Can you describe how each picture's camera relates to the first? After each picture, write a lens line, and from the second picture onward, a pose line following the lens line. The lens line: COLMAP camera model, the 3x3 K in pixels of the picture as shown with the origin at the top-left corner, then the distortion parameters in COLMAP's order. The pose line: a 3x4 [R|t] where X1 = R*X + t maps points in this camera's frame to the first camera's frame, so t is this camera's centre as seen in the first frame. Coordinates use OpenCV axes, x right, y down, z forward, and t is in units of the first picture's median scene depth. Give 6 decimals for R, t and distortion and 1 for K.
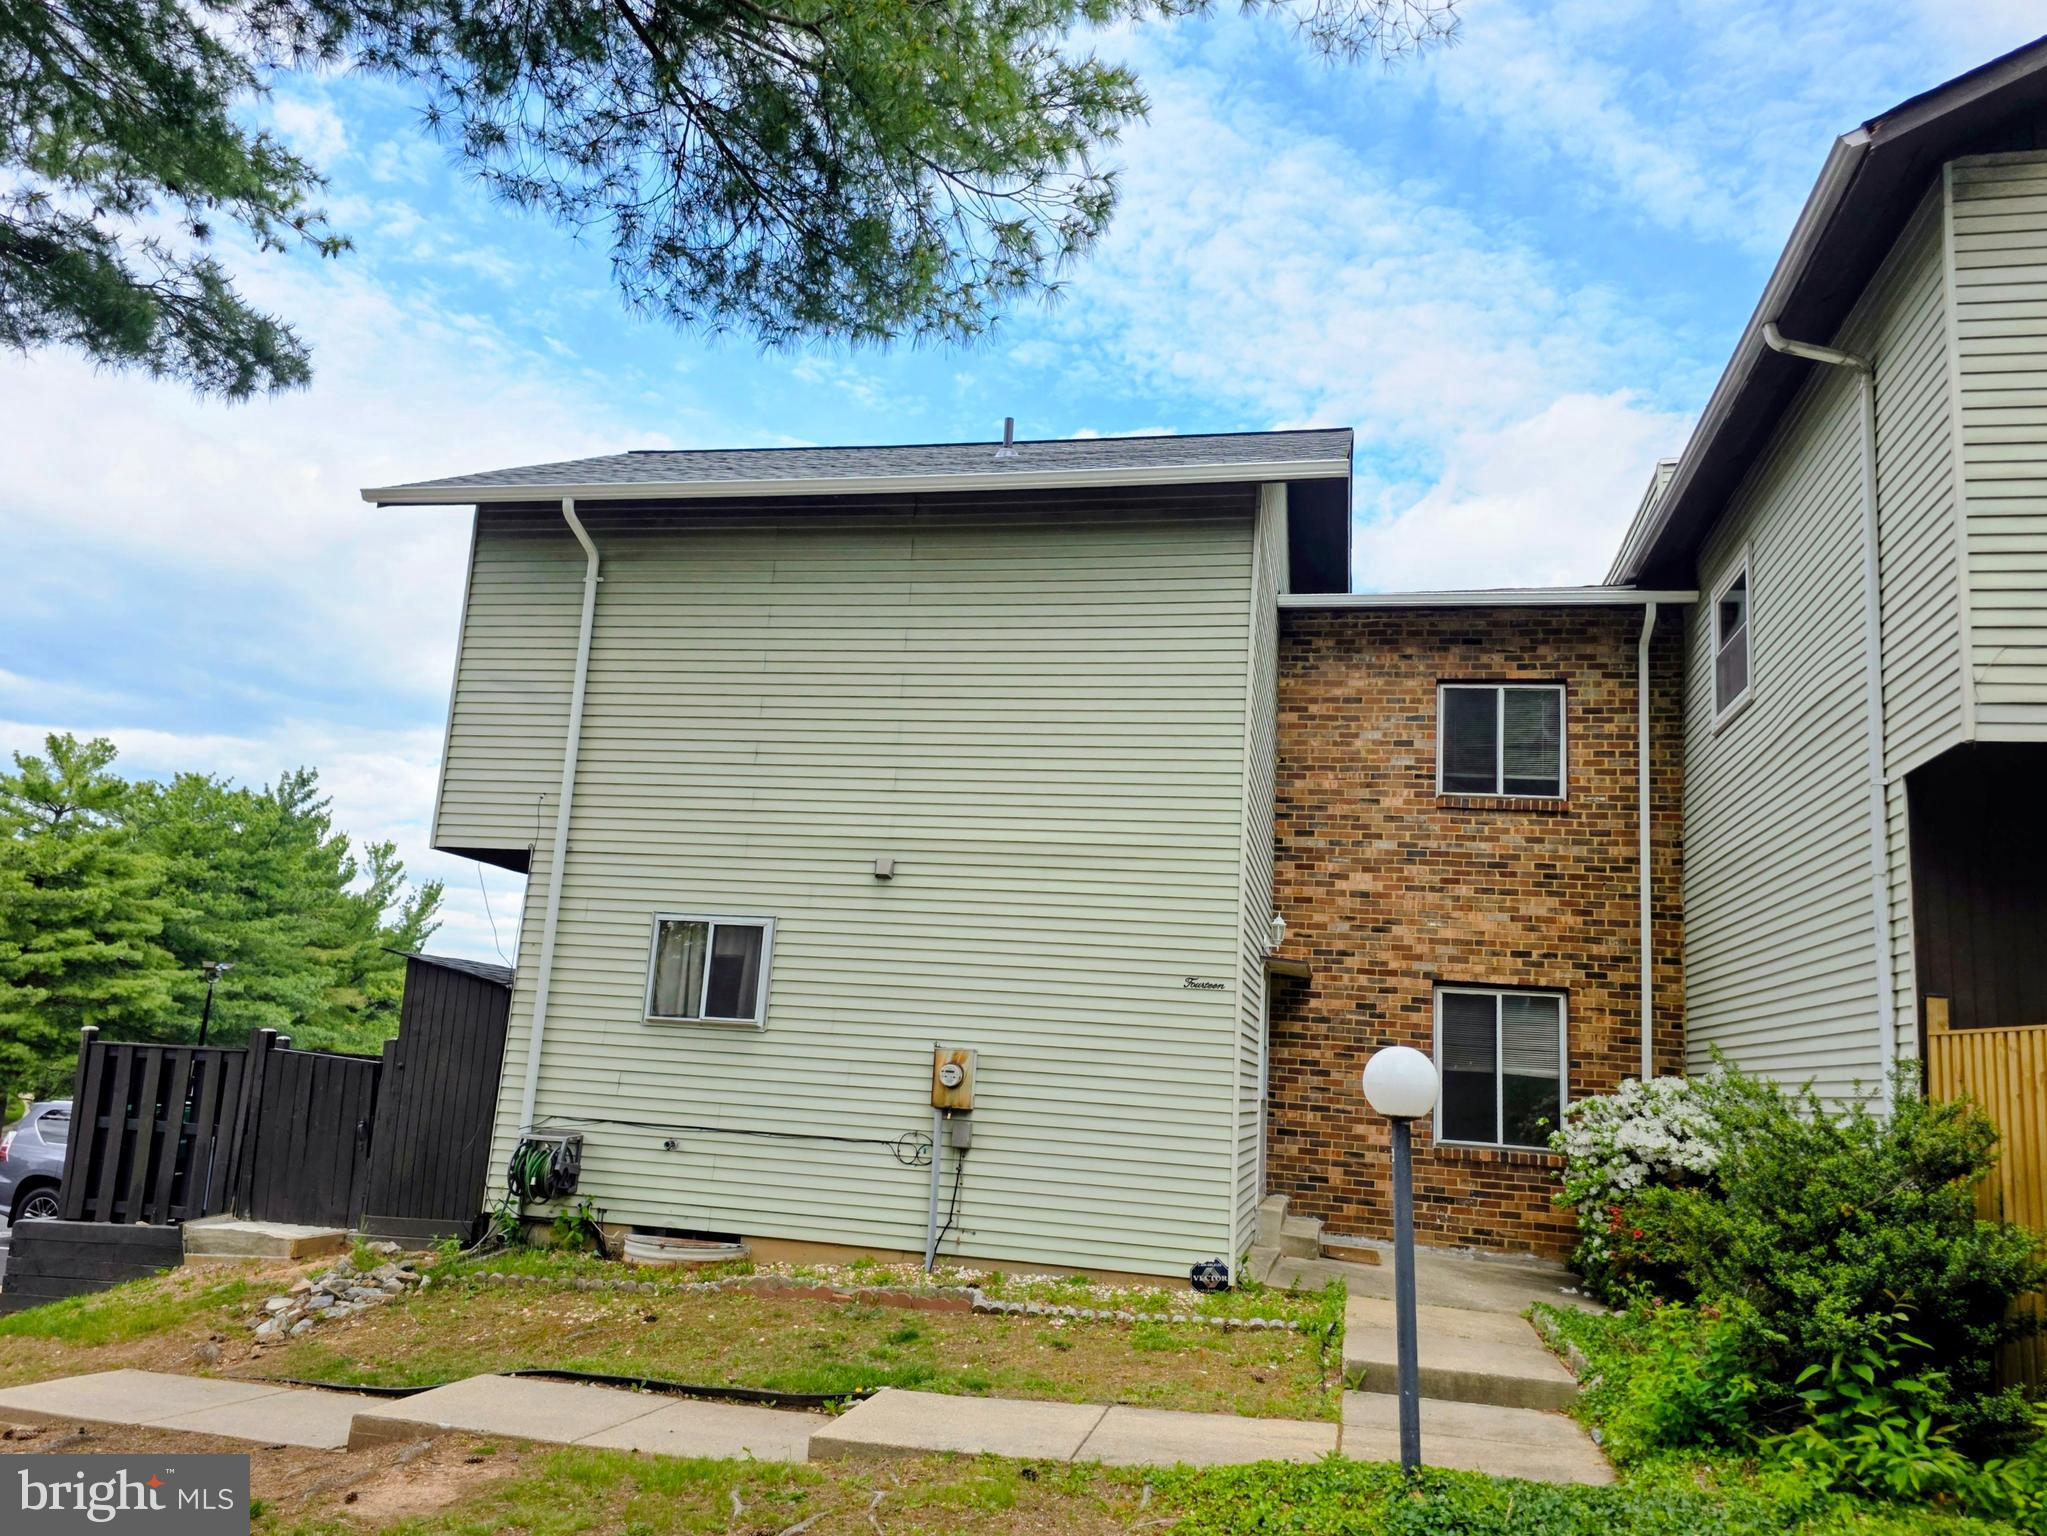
lens RADIAL K [[1508.9, 0, 991.3], [0, 1508.9, 774.6], [0, 0, 1]] dist [0.053050, -0.043257]
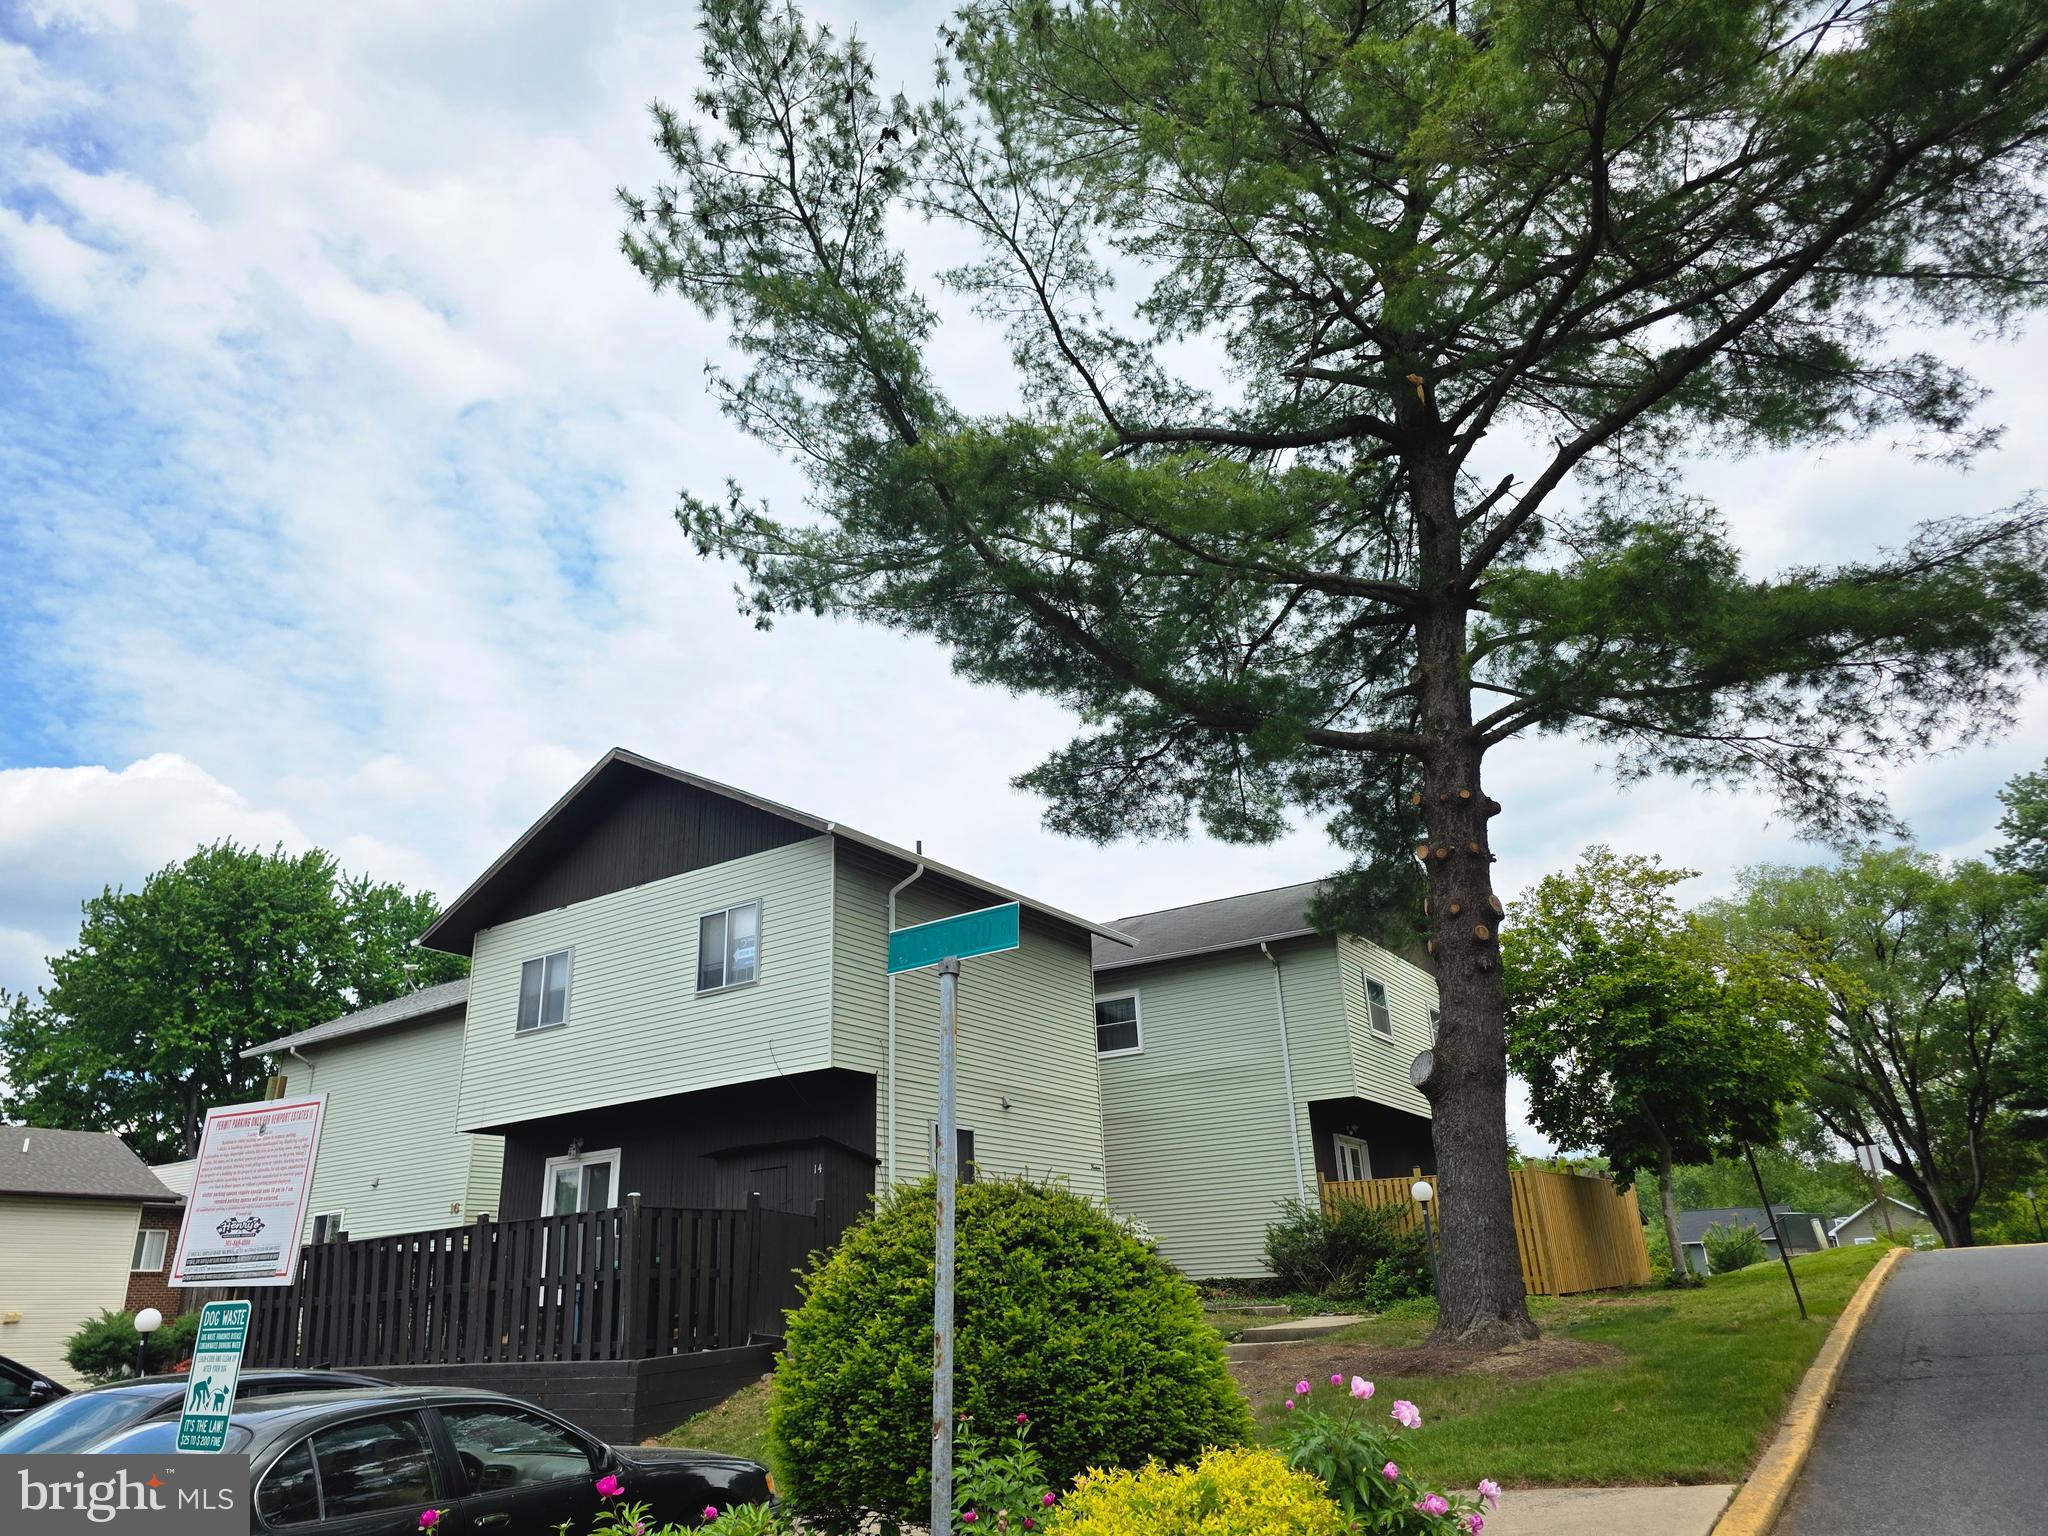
lens RADIAL K [[1374.0, 0, 1019.4], [0, 1374.0, 777.0], [0, 0, 1]] dist [0.070918, -0.067232]
pose [[0.360916, 0.265925, 0.893881, -1.499301], [-0.119655, 0.963767, -0.238403, 0.069035], [-0.924890, -0.020914, 0.379658, 0.291515]]
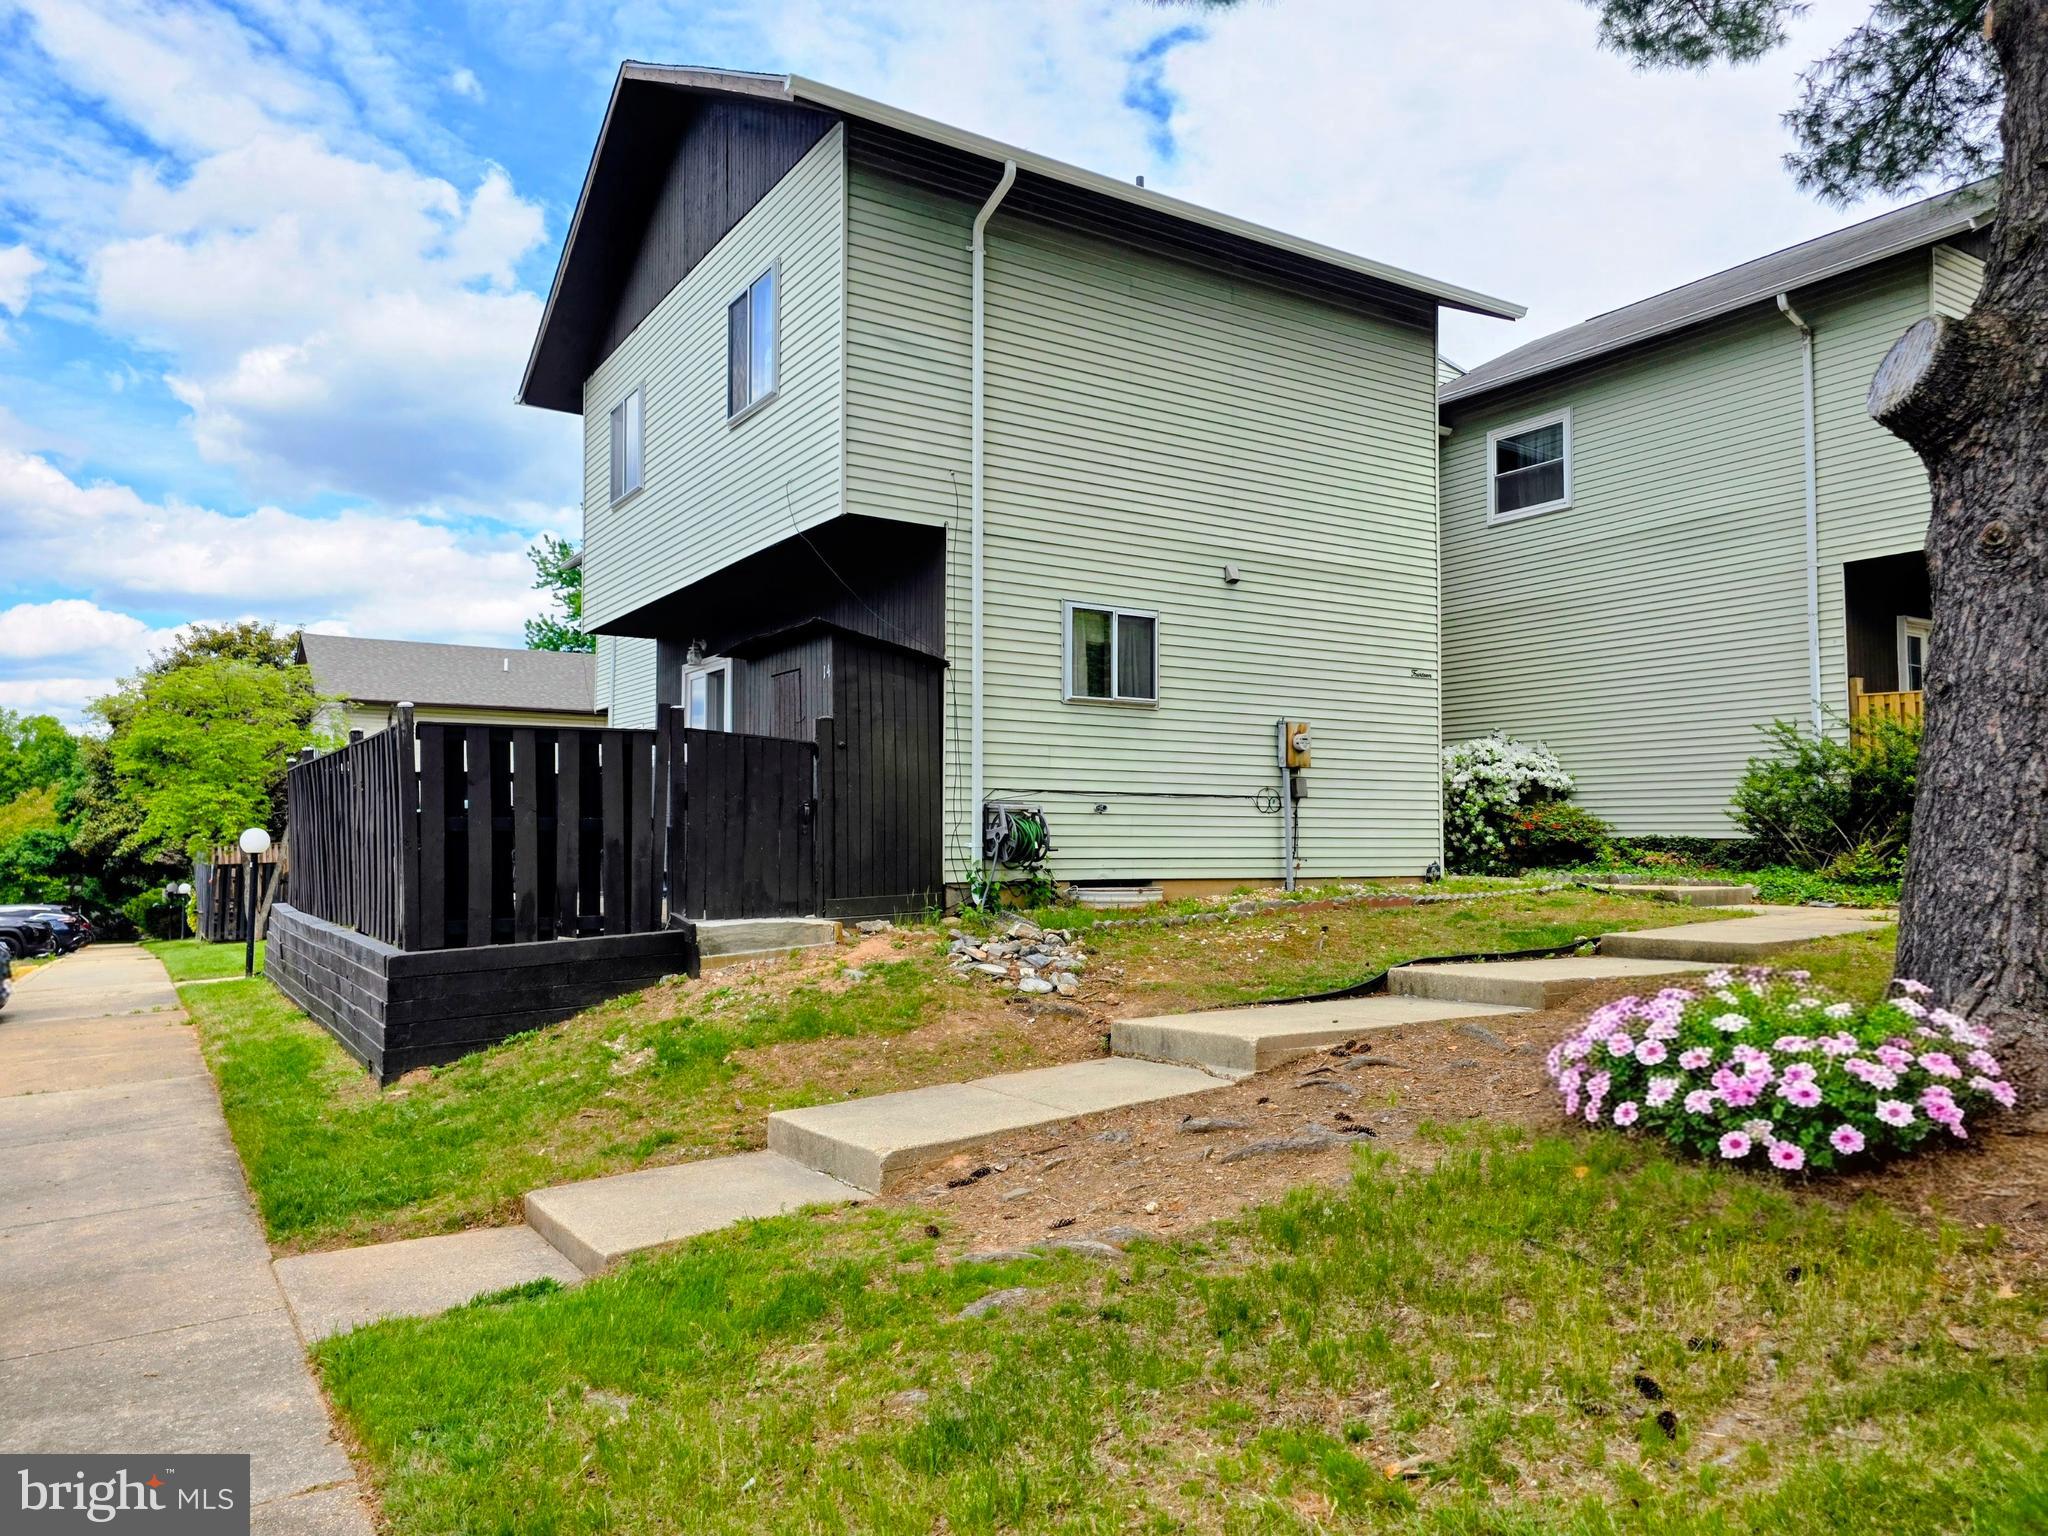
lens RADIAL K [[1374.0, 0, 1044.0], [0, 1374.0, 756.3], [0, 0, 1]] dist [0.070918, -0.067232]
pose [[0.703197, -0.021172, 0.710679, -0.825429], [-0.092826, 0.988267, 0.121290, 0.075000], [-0.704909, -0.151260, 0.692982, 0.288366]]
